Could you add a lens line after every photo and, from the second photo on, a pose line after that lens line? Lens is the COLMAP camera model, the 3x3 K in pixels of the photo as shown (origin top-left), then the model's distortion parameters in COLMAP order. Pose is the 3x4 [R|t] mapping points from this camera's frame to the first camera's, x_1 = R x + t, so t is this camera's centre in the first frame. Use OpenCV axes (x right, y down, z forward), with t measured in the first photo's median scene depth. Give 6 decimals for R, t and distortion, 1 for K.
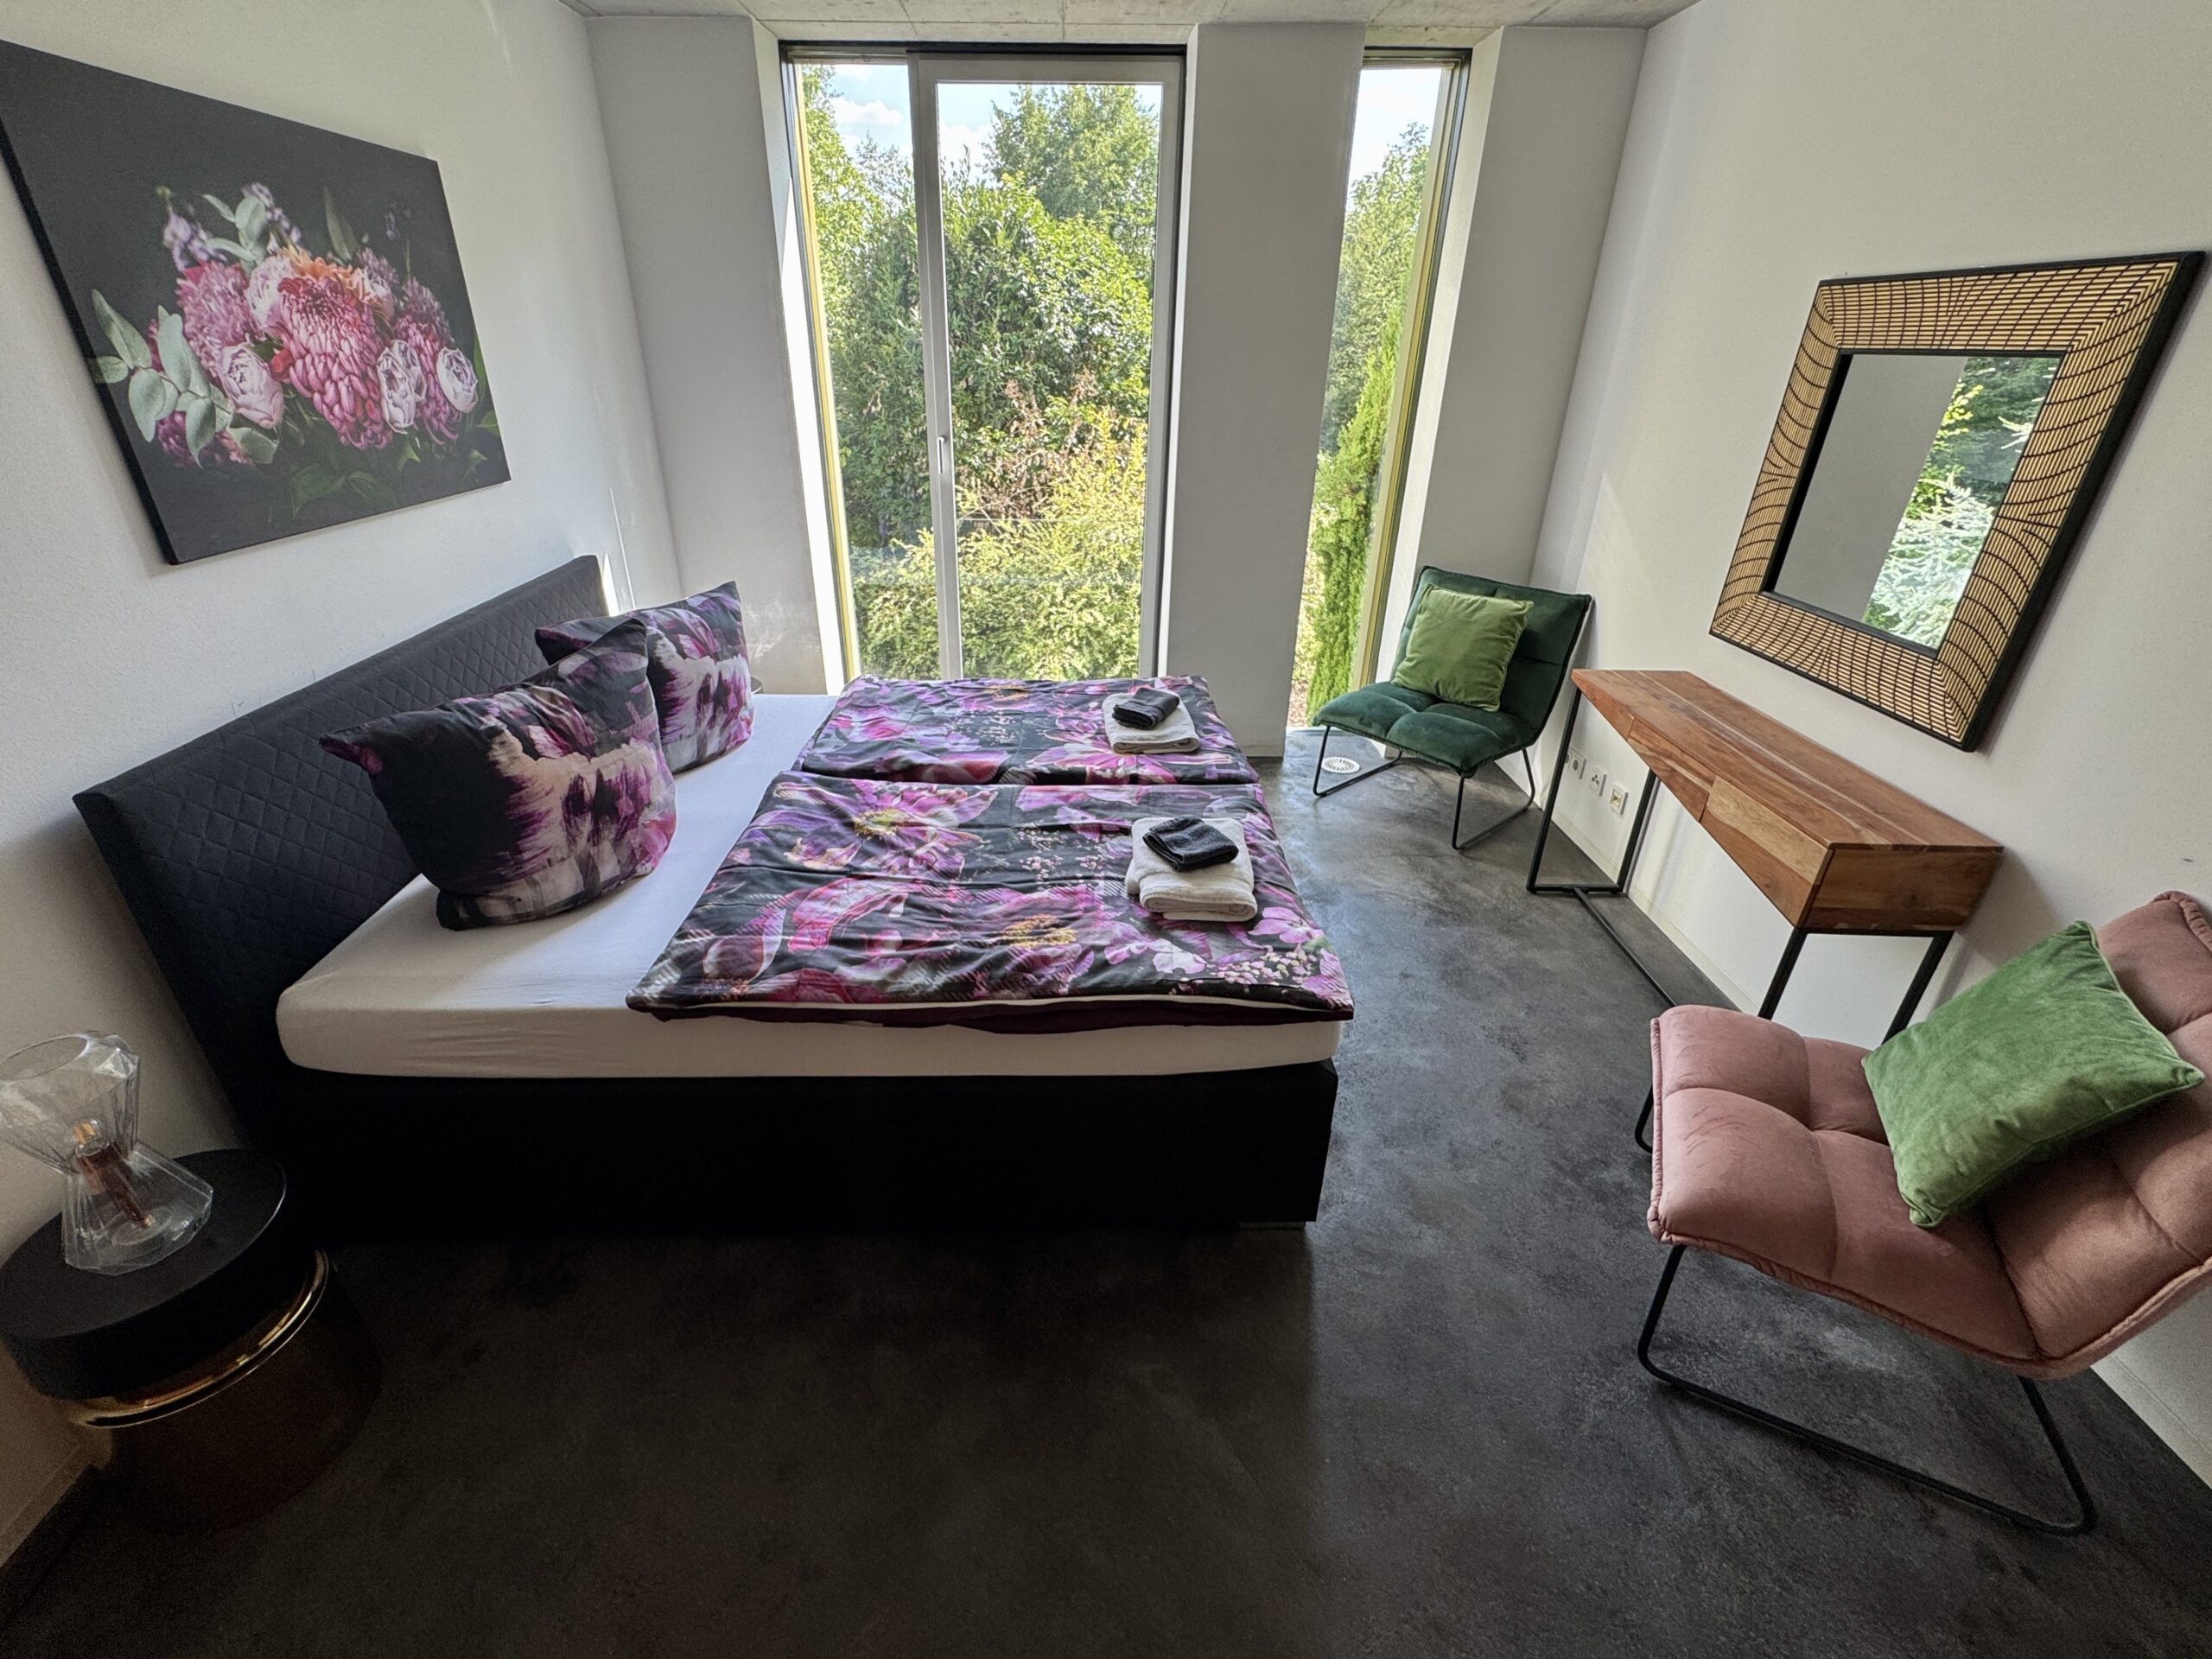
lens RADIAL K [[924.6, 0, 1110.8], [0, 924.6, 813.1], [0, 0, 1]] dist [-0.002082, 0.000118]
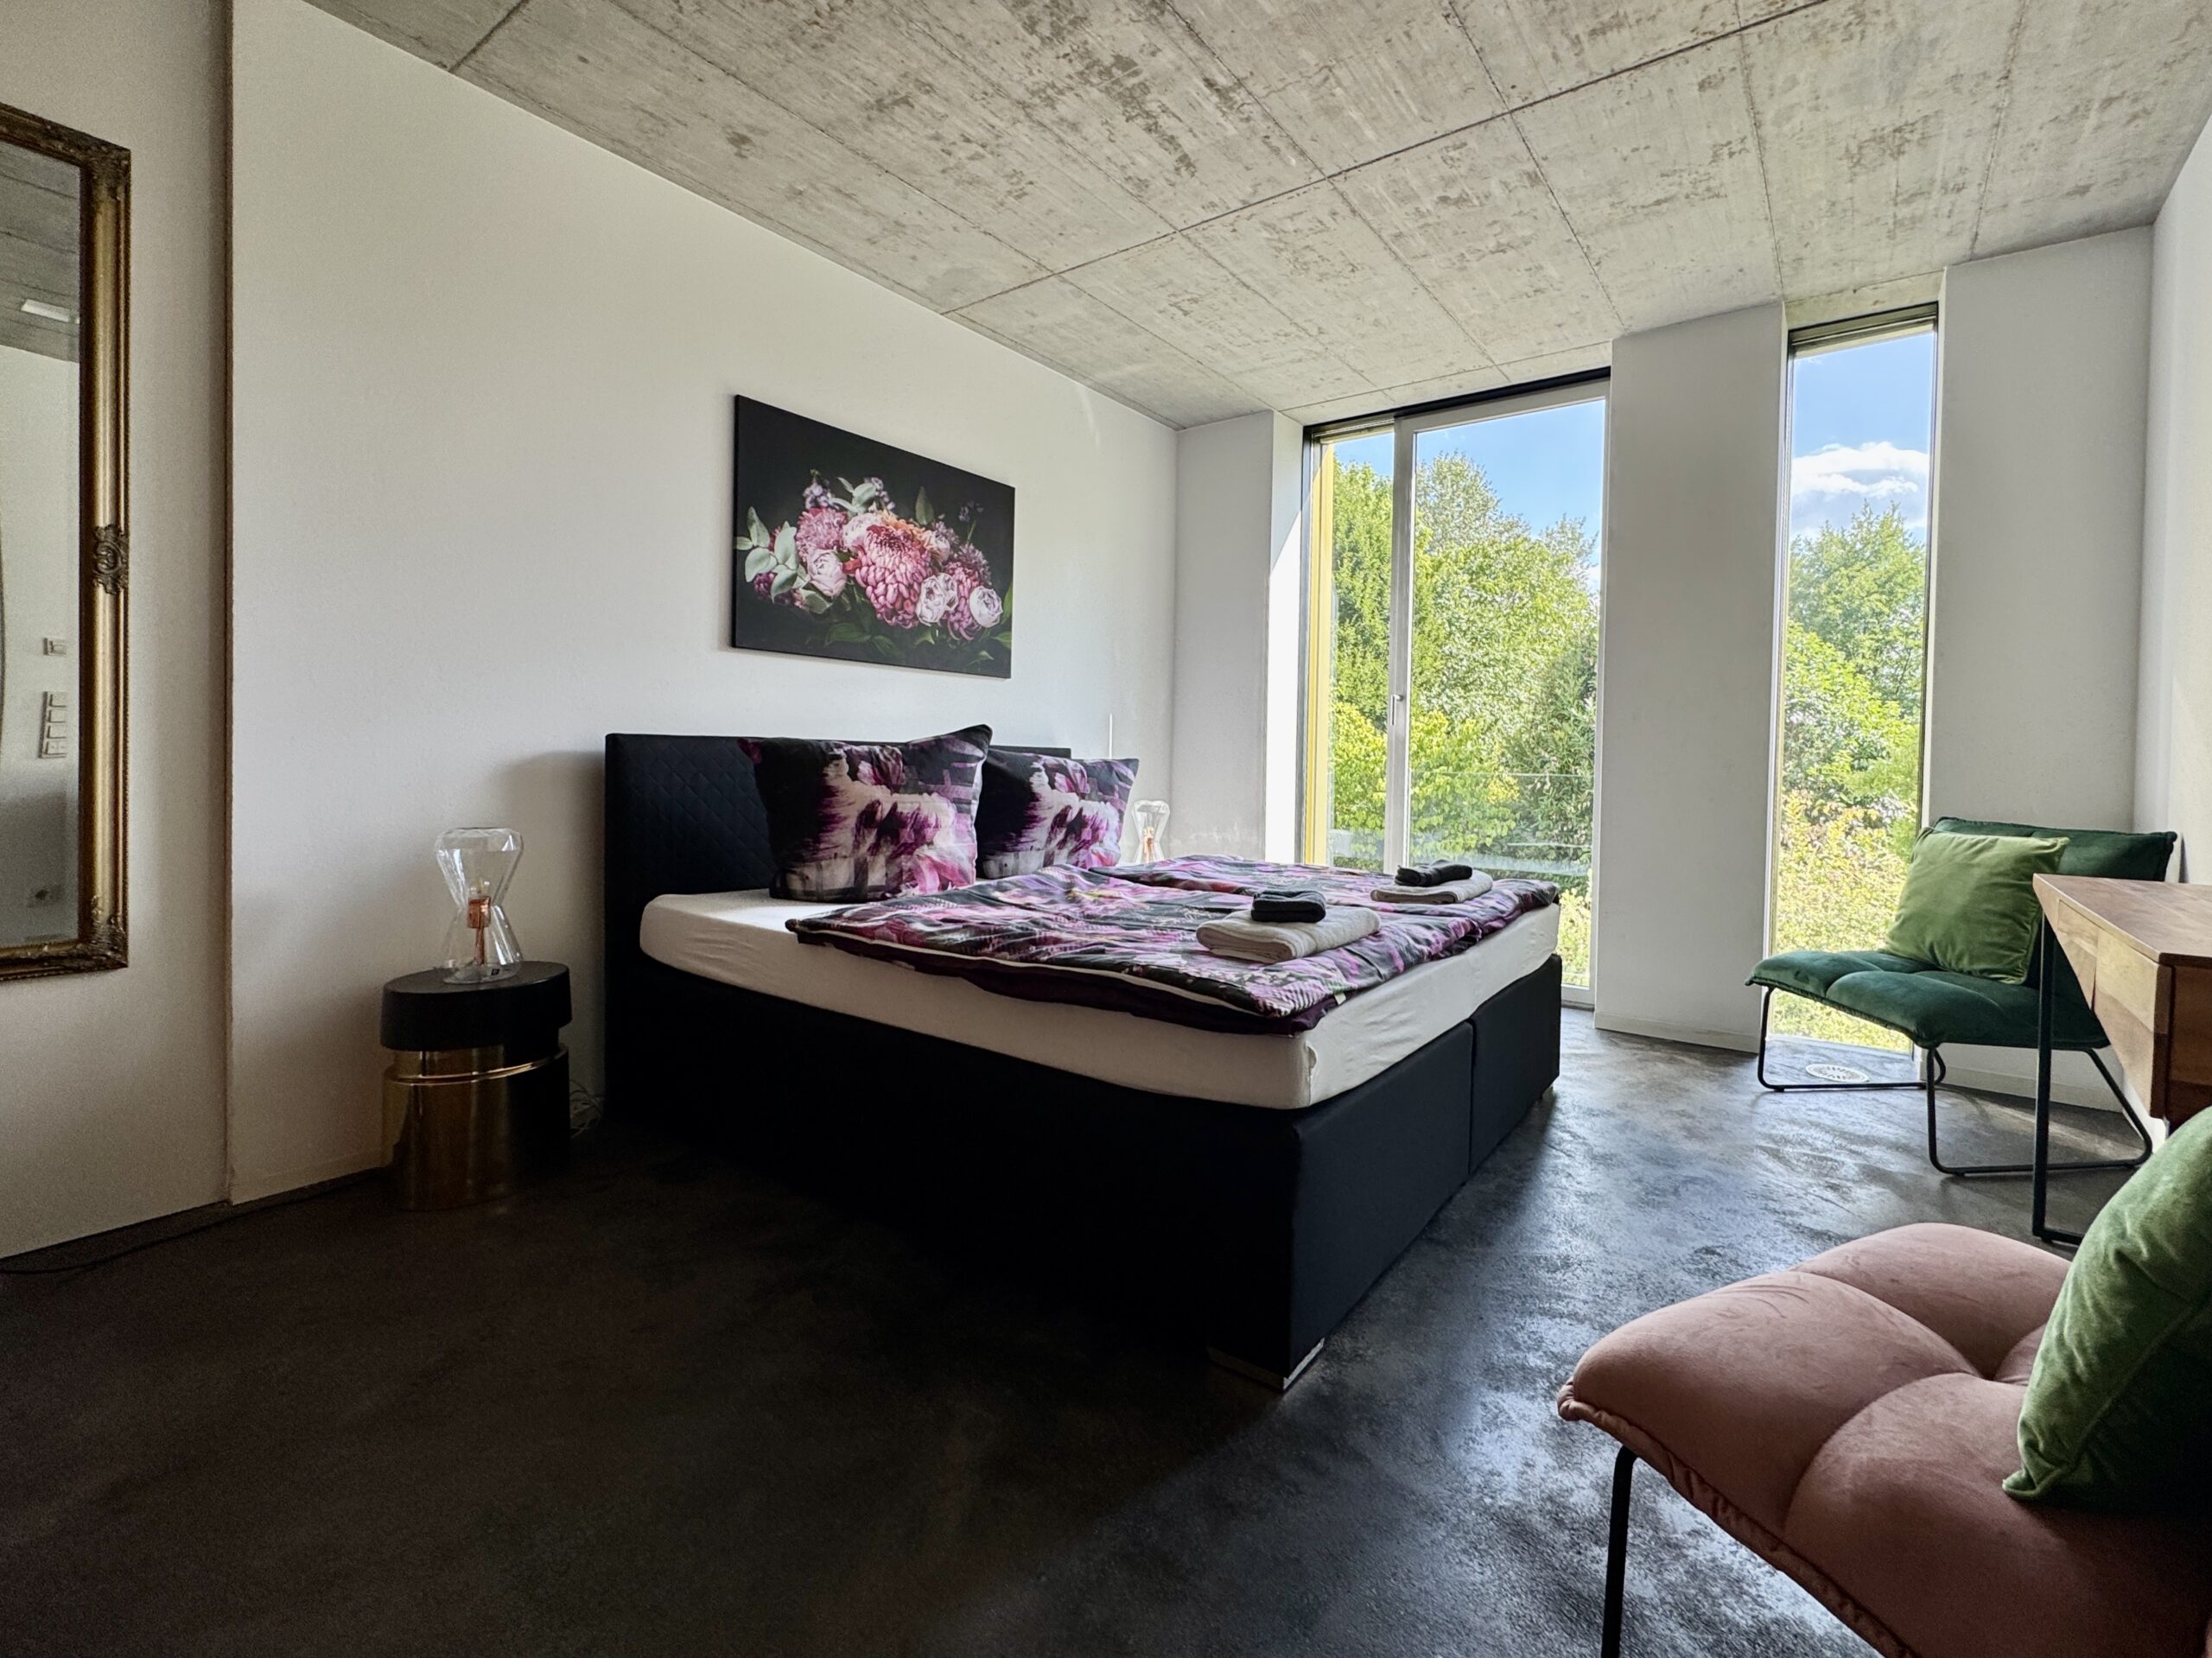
lens RADIAL K [[949.9, 0, 1244.7], [0, 949.9, 783.8], [0, 0, 1]] dist [-0.002926, 0.000056]
pose [[0.839765, 0.013524, -0.542782, 0.603437], [-0.242760, 0.903553, -0.353073, 0.288103], [0.485657, 0.428264, 0.762055, 0.194523]]
